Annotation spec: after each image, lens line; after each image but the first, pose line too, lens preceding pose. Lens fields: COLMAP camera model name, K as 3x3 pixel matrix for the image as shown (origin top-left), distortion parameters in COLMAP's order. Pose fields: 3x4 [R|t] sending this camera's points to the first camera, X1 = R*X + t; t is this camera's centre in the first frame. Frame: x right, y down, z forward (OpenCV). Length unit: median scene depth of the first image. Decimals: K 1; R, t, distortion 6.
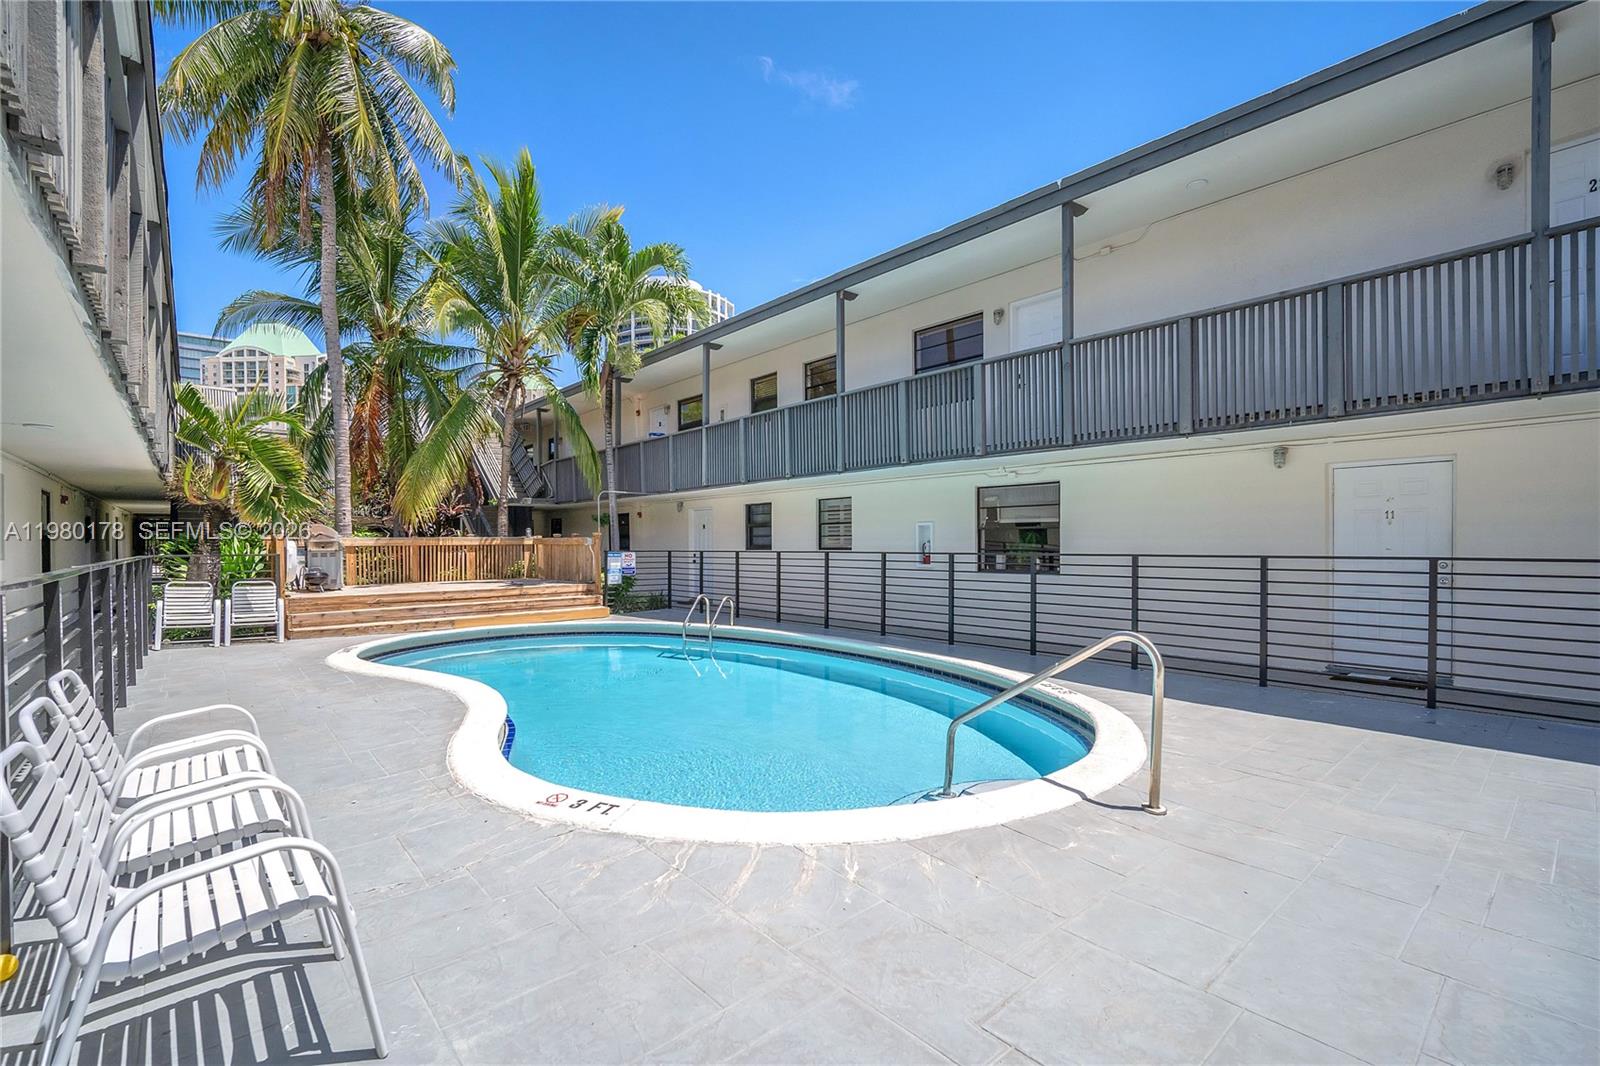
lens RADIAL K [[691.3, 0, 797.8], [0, 691.3, 548.2], [0, 0, 1]] dist [-0.001539, -0.000372]
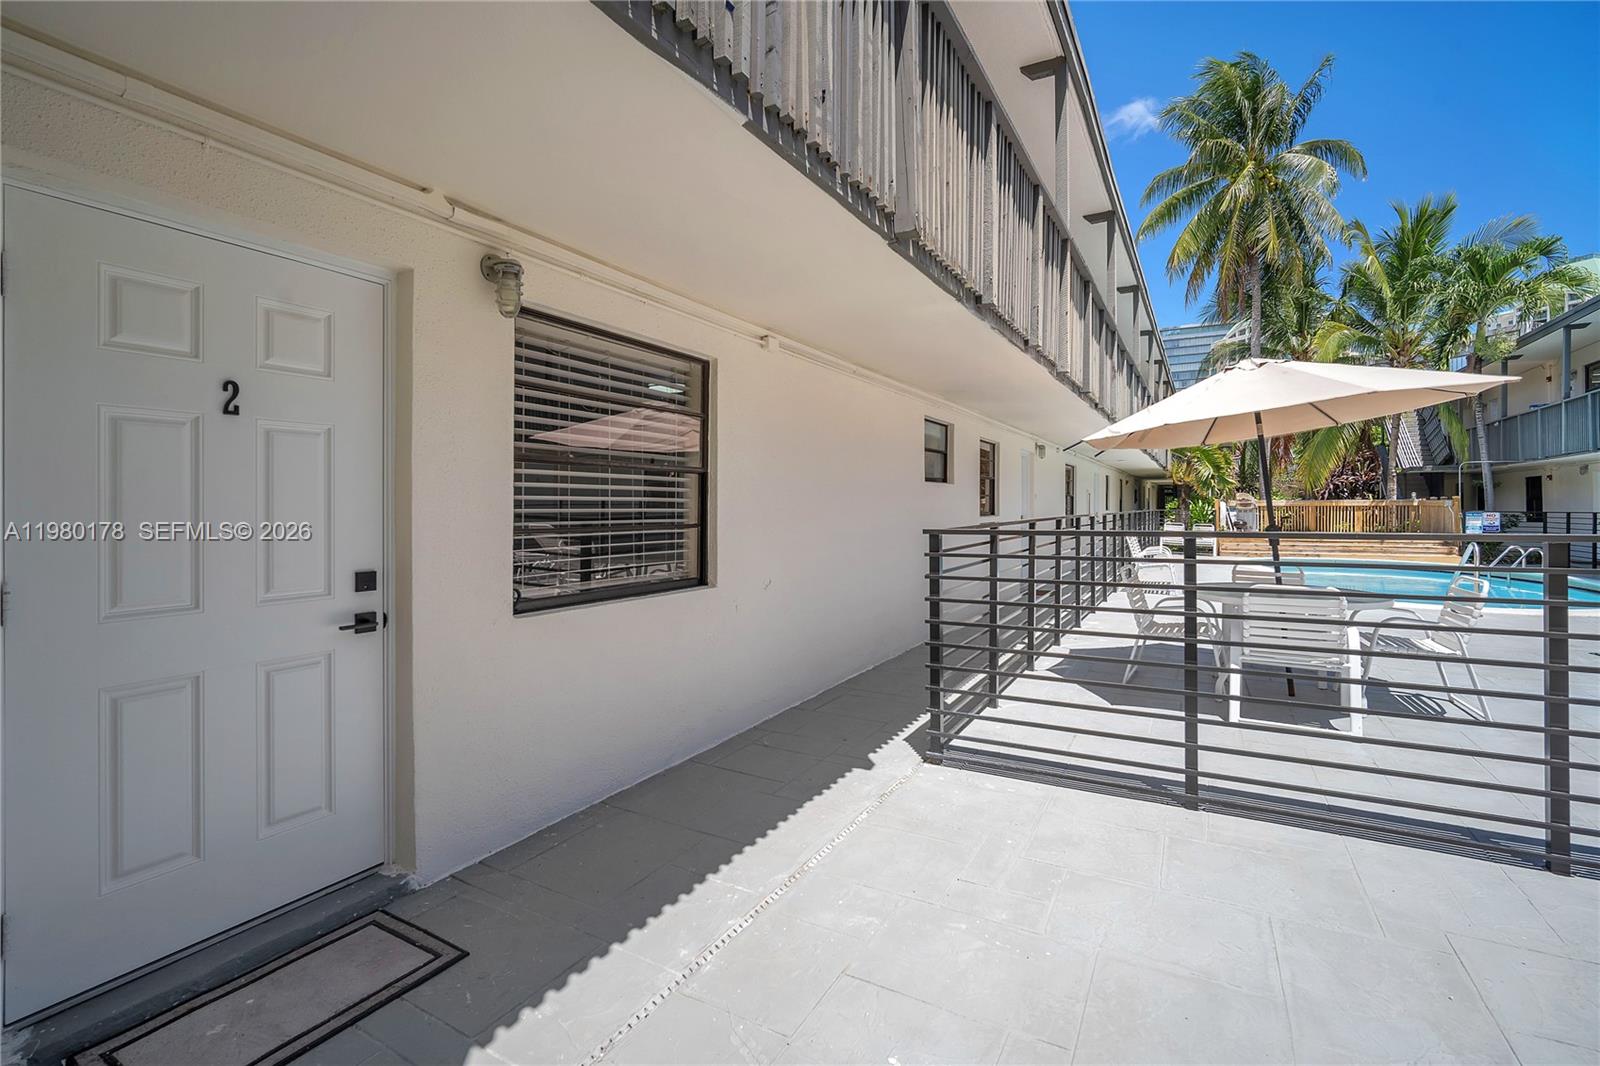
lens RADIAL K [[707.6, 0, 802.0], [0, 707.6, 511.1], [0, 0, 1]] dist [-0.004609, -0.000140]
pose [[0.326389, 0.012821, -0.945149, 0.477328], [-0.009948, 0.999899, 0.010129, 0.002509], [0.945183, 0.006096, 0.326483, -0.470828]]
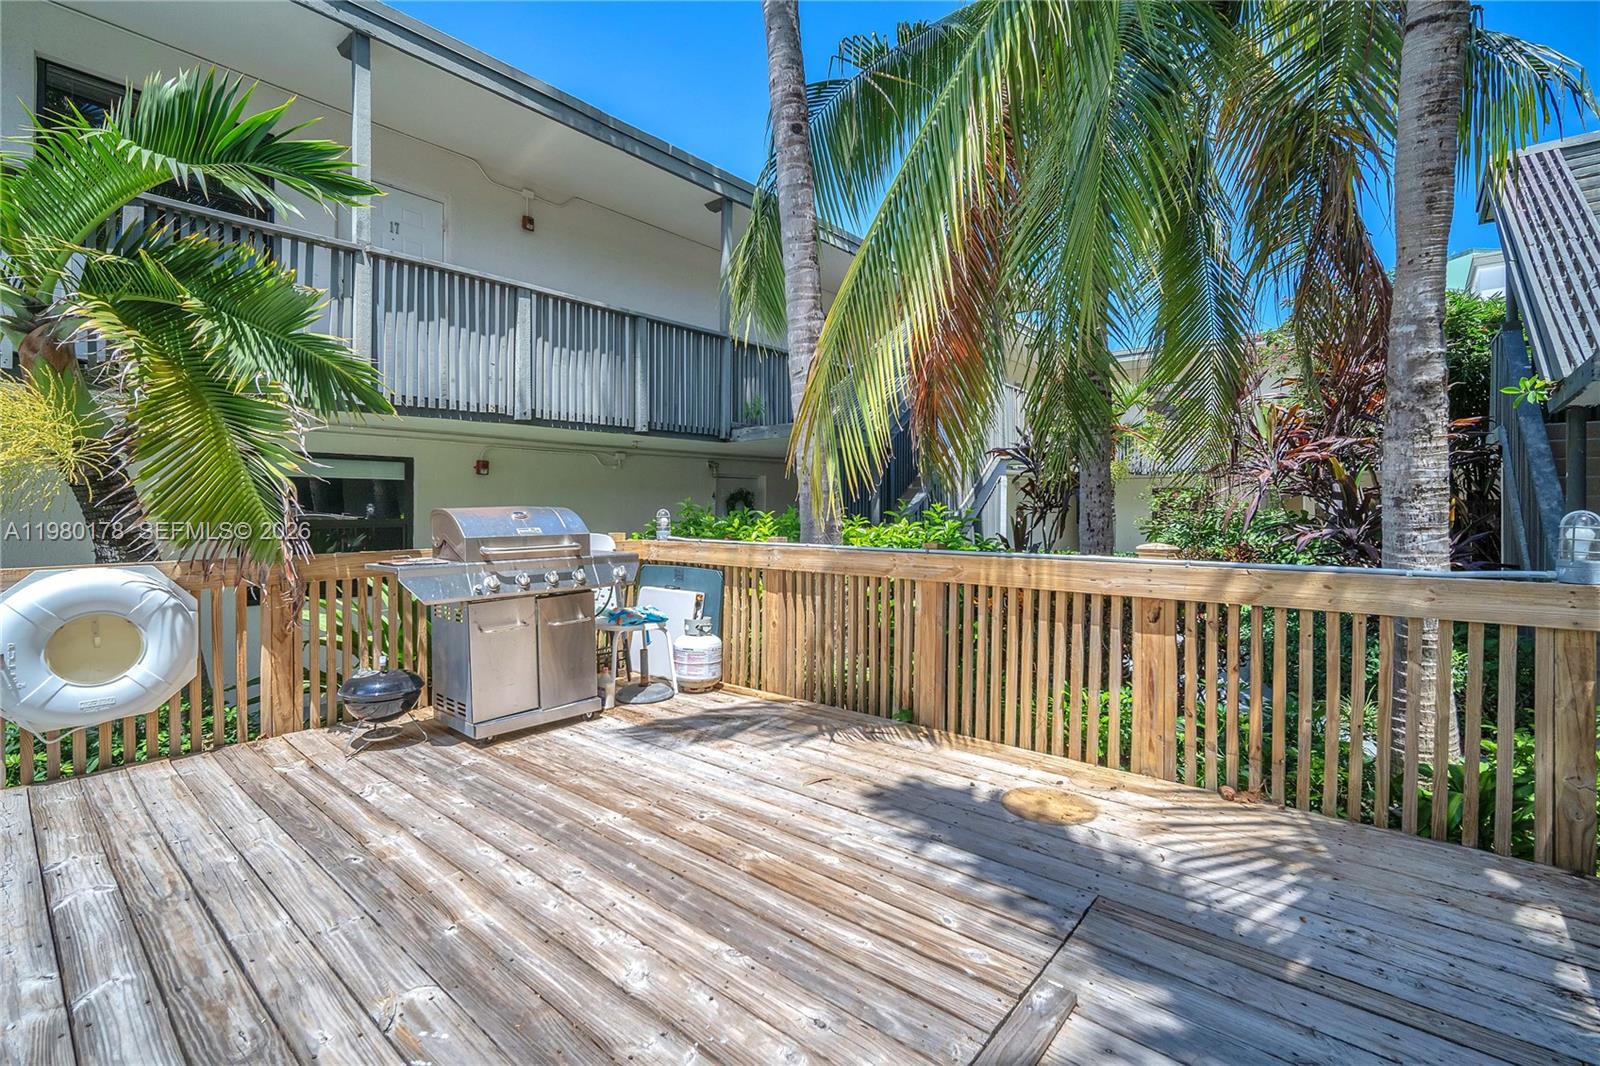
lens RADIAL K [[707.6, 0, 802.0], [0, 707.6, 511.1], [0, 0, 1]] dist [-0.004609, -0.000140]
pose [[0.148175, 0.011698, -0.988892, -0.297456], [-0.010413, 0.999893, 0.010268, -0.032333], [0.988906, 0.008776, 0.148281, 0.904250]]
